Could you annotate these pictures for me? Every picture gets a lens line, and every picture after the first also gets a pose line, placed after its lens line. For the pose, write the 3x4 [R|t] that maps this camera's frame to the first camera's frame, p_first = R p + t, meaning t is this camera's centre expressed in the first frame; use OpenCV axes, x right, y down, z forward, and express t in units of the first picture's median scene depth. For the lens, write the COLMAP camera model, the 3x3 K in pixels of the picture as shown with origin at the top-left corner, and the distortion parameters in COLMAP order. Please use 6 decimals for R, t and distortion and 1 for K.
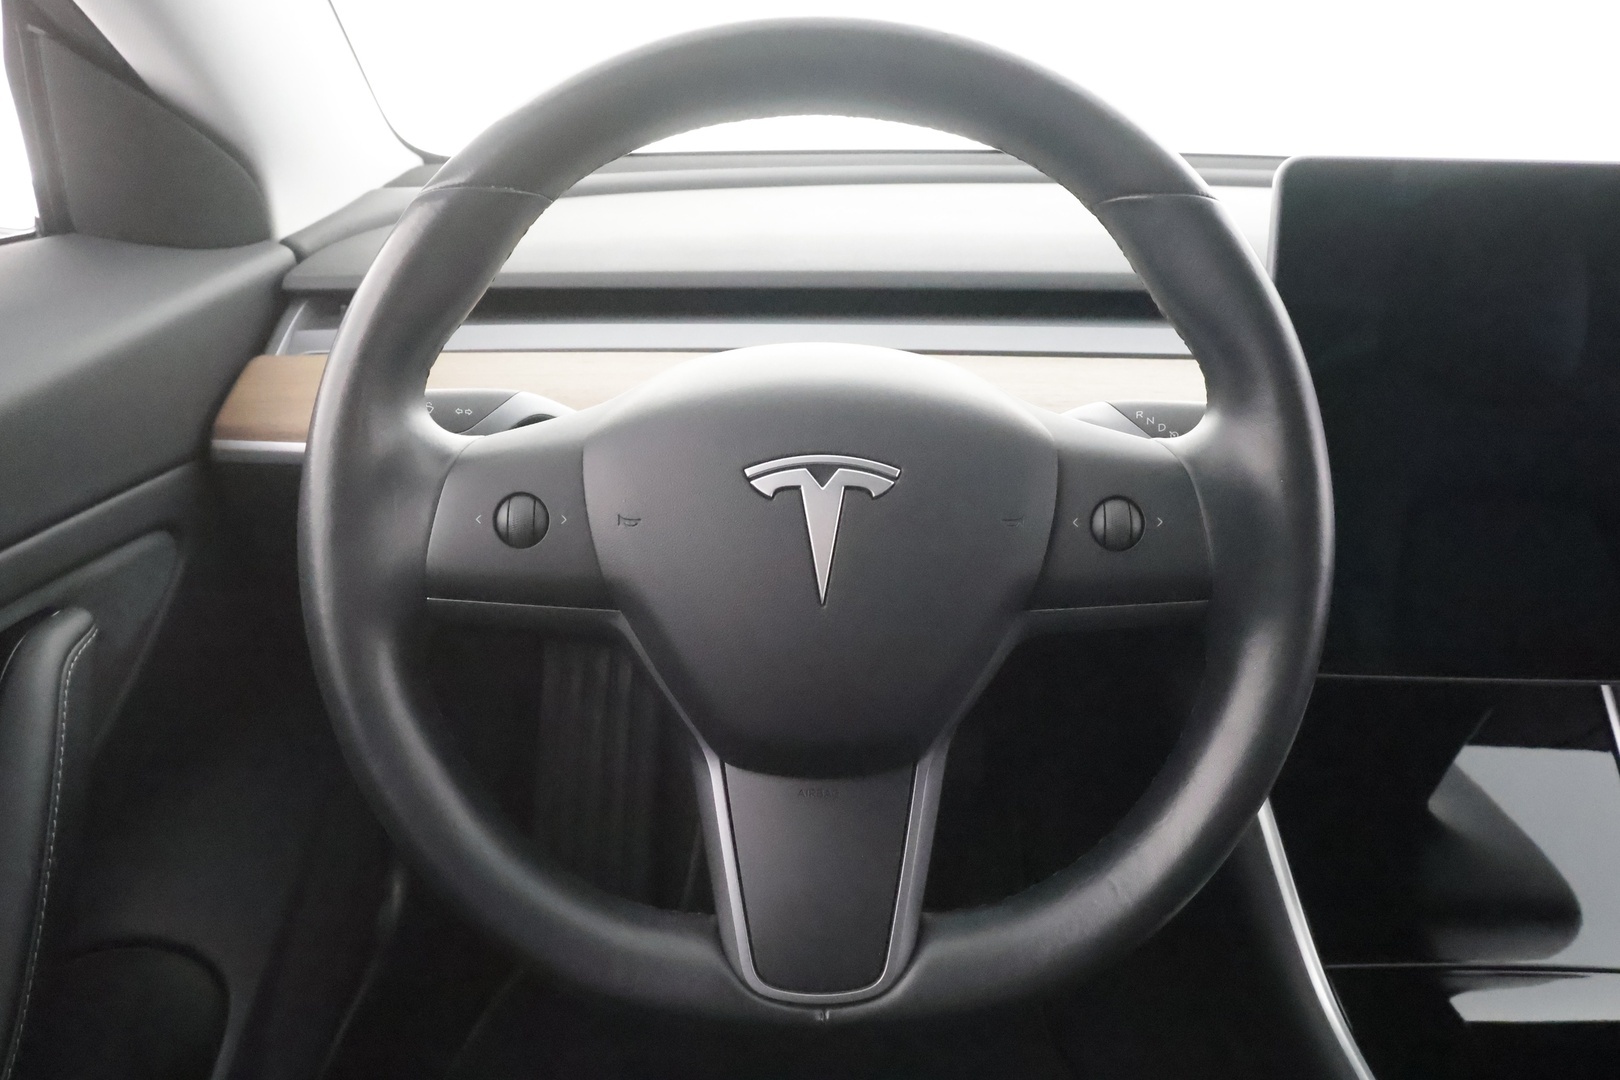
lens RADIAL K [[1210.0, 0, 810.0], [0, 1210.0, 540.0], [0, 0, 1]] dist [0.053448, -0.000550]
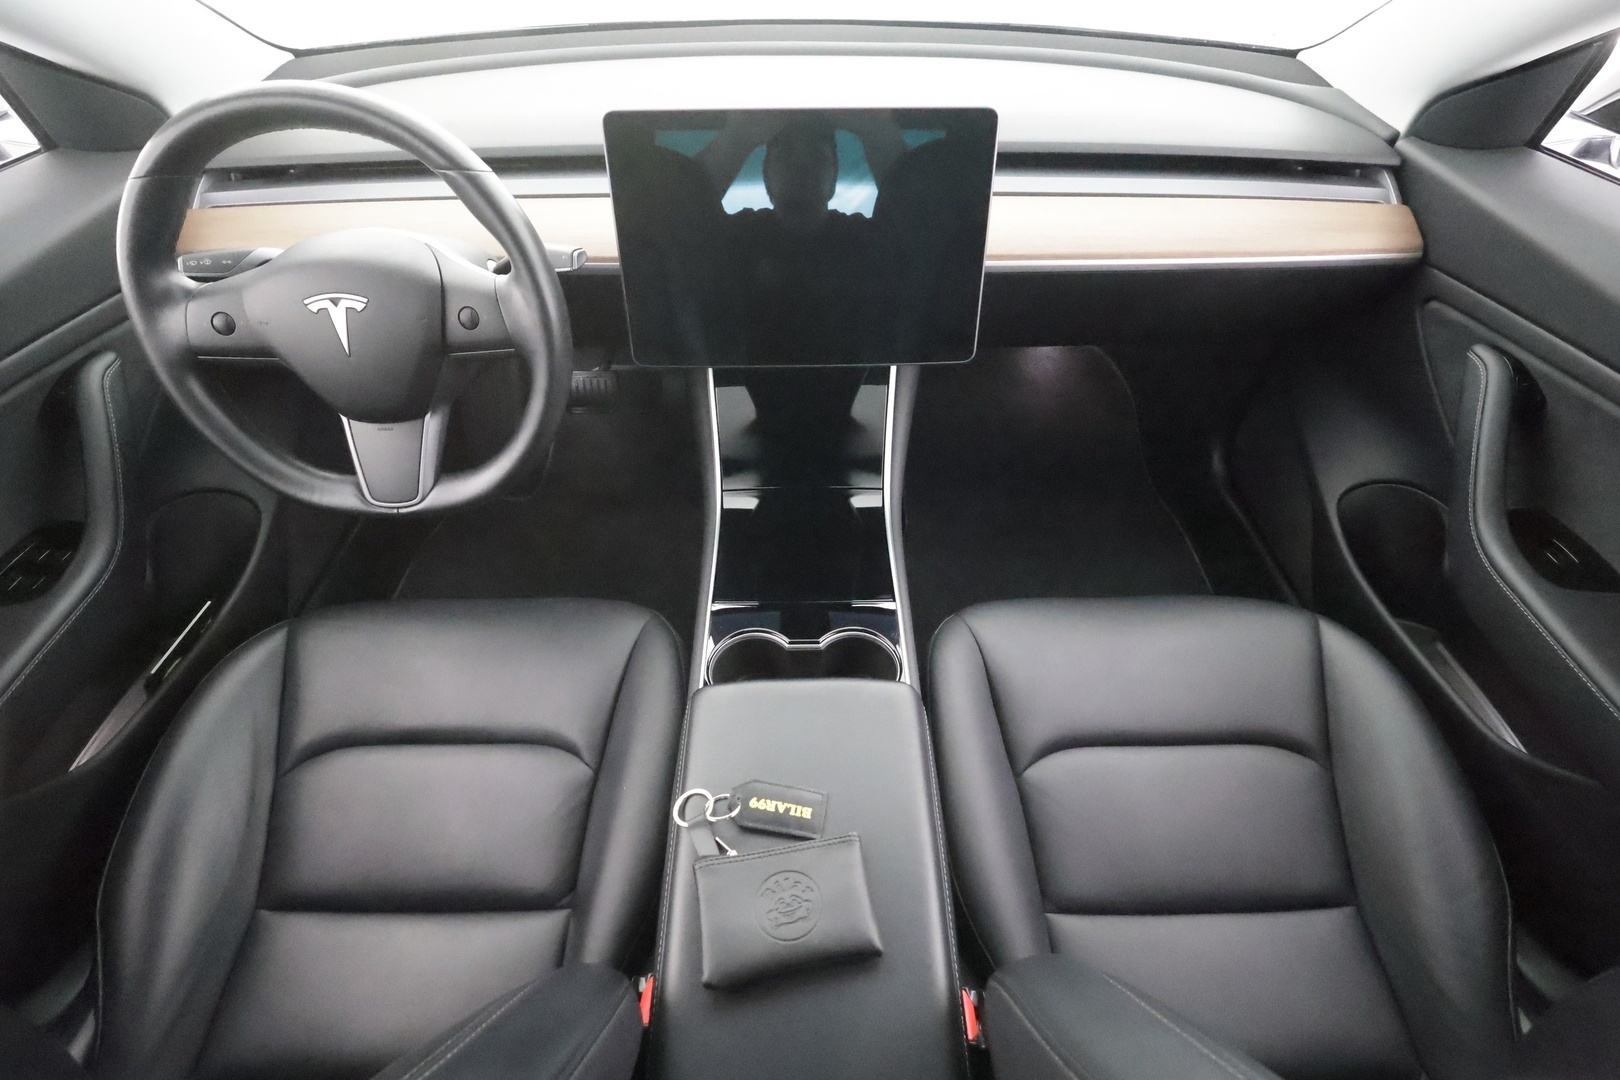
lens RADIAL K [[743.3, 0, 810.0], [0, 743.3, 540.0], [0, 0, 1]] dist [0.001063, 0.000705]
pose [[0.999592, -0.027699, 0.006905, 0.905940], [0.022967, 0.923977, 0.381757, -0.156403], [-0.016954, -0.381443, 0.924237, -0.552894]]
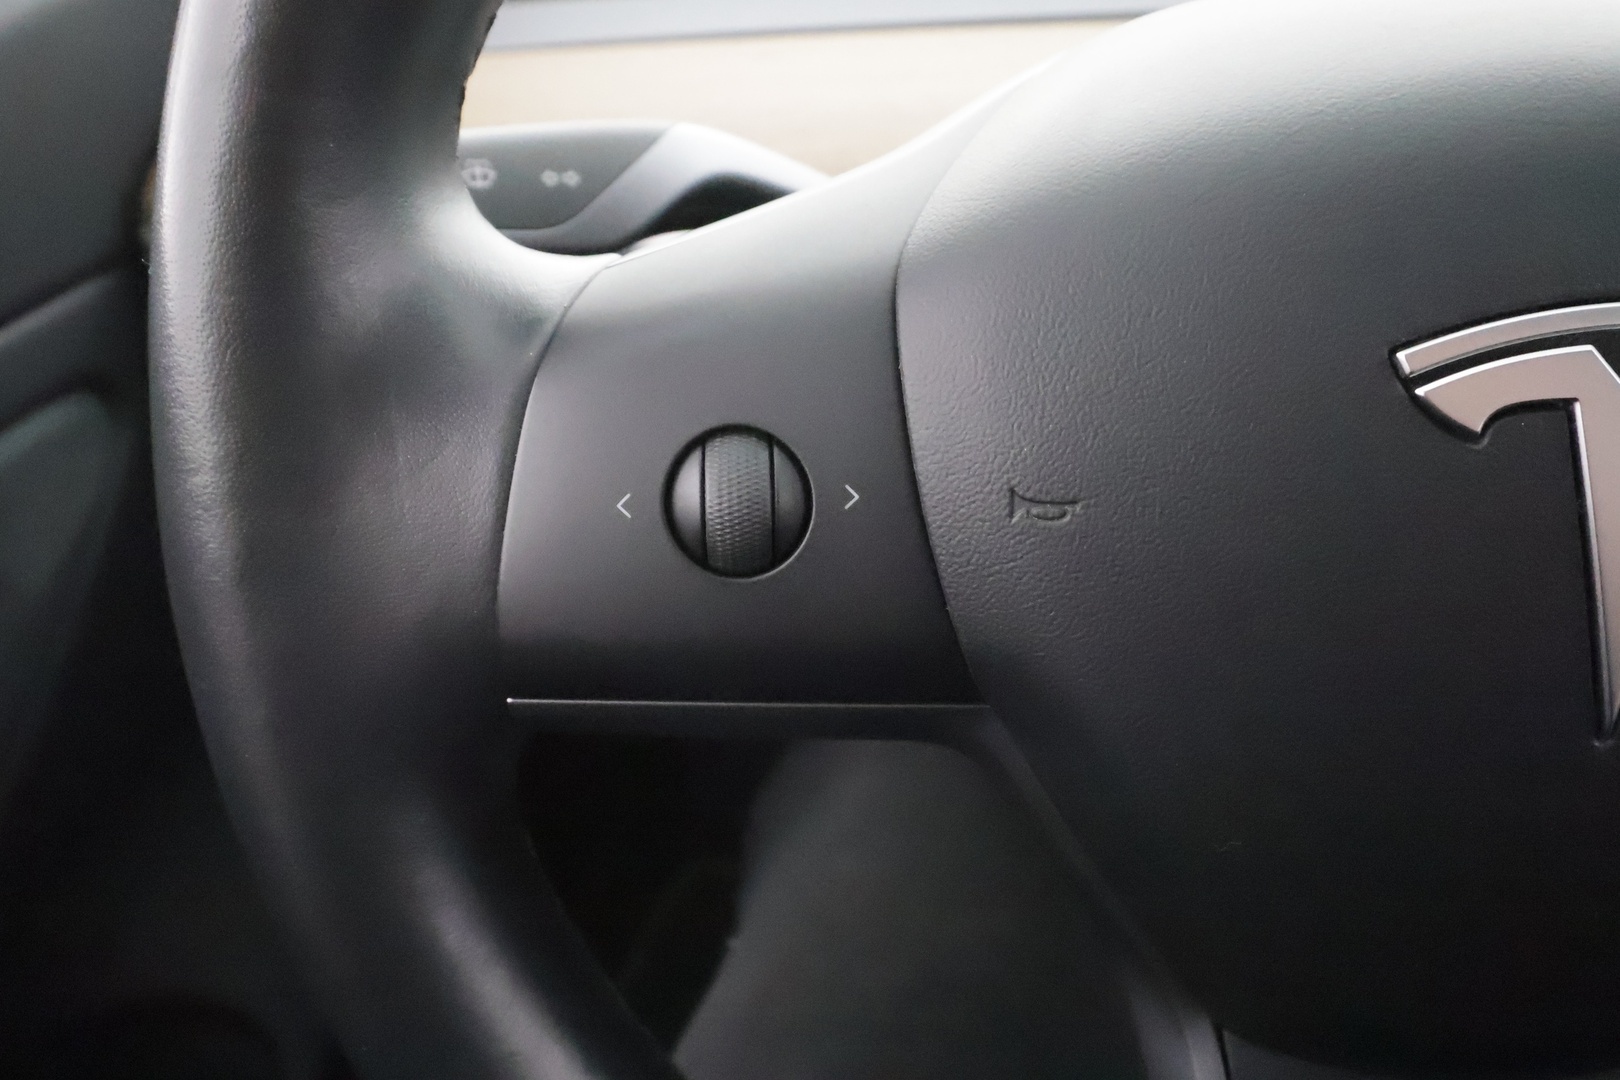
lens RADIAL K [[1358.1, 0, 811.3], [0, 1358.1, 537.4], [0, 0, 1]] dist [0.006086, 0.002584]
pose [[0.994814, -0.010750, -0.101144, -0.172128], [0.030482, 0.980204, 0.195628, -0.084244], [0.097039, -0.197697, 0.975448, 0.592009]]
